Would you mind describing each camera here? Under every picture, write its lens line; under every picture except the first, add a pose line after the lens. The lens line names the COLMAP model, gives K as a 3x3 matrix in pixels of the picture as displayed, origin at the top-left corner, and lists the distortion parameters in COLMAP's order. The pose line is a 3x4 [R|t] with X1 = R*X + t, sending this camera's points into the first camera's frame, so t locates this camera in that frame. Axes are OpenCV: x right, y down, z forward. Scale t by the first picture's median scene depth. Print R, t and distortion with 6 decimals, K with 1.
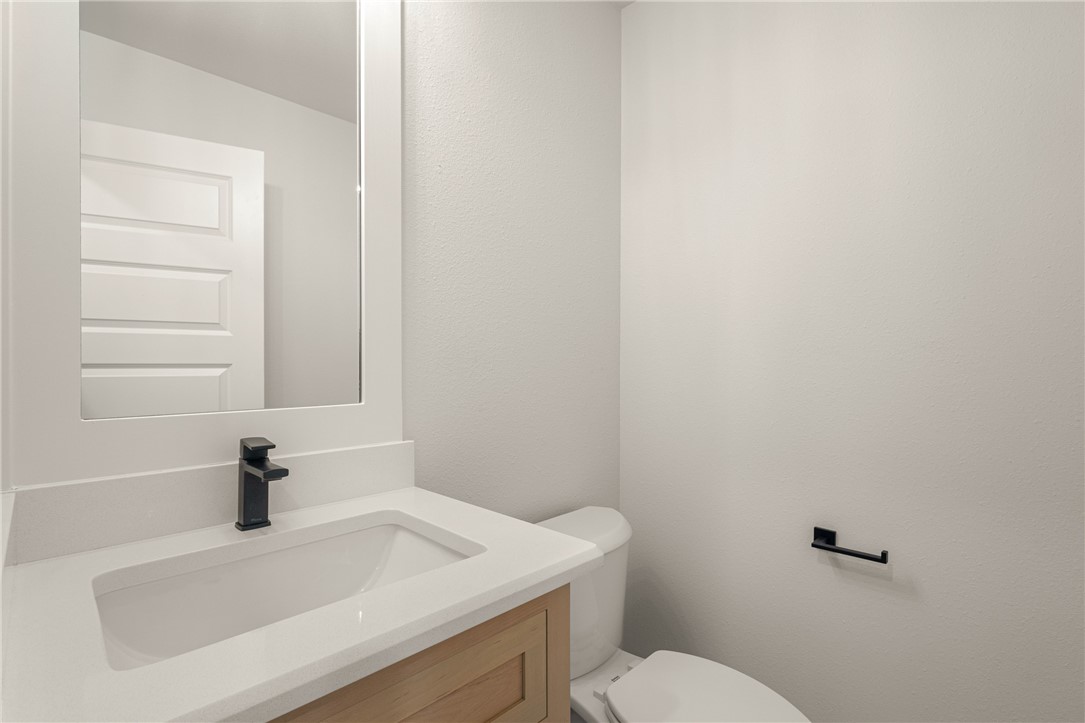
lens RADIAL K [[502.7, 0, 540.4], [0, 502.7, 367.4], [0, 0, 1]] dist [0.002907, 0.000502]
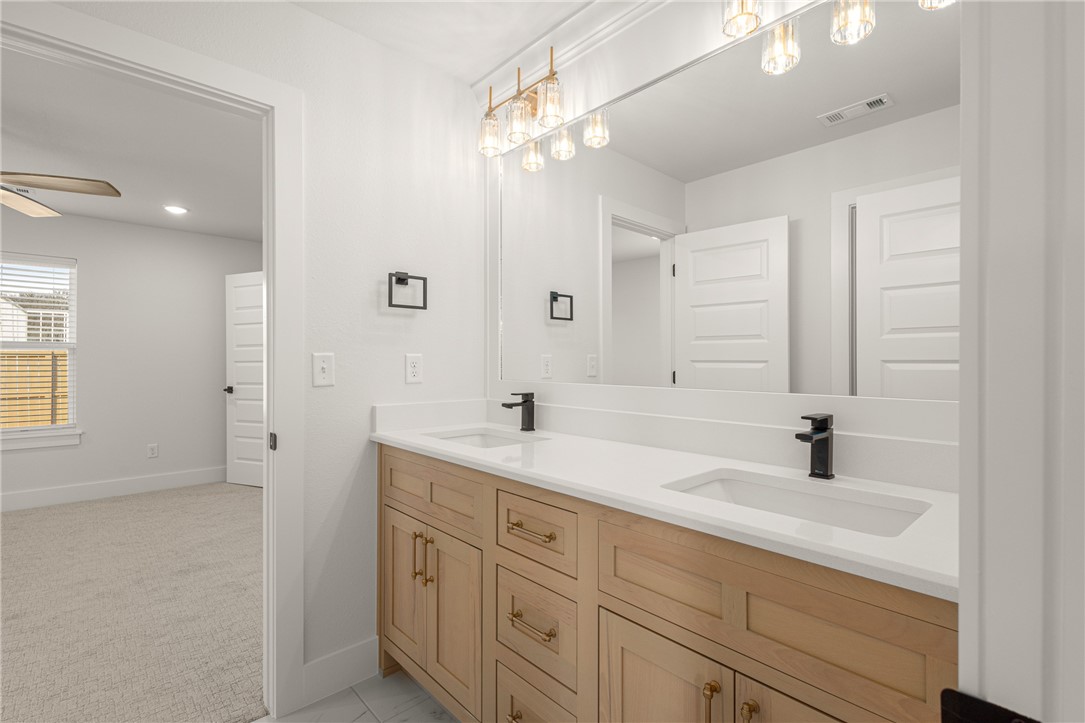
lens RADIAL K [[502.7, 0, 540.4], [0, 502.7, 367.4], [0, 0, 1]] dist [0.002907, 0.000502]
pose [[-0.038535, 0.009637, -0.999211, 0.967137], [-0.001151, 0.999952, 0.009688, 0.000333], [0.999257, 0.001523, -0.038522, 0.359942]]
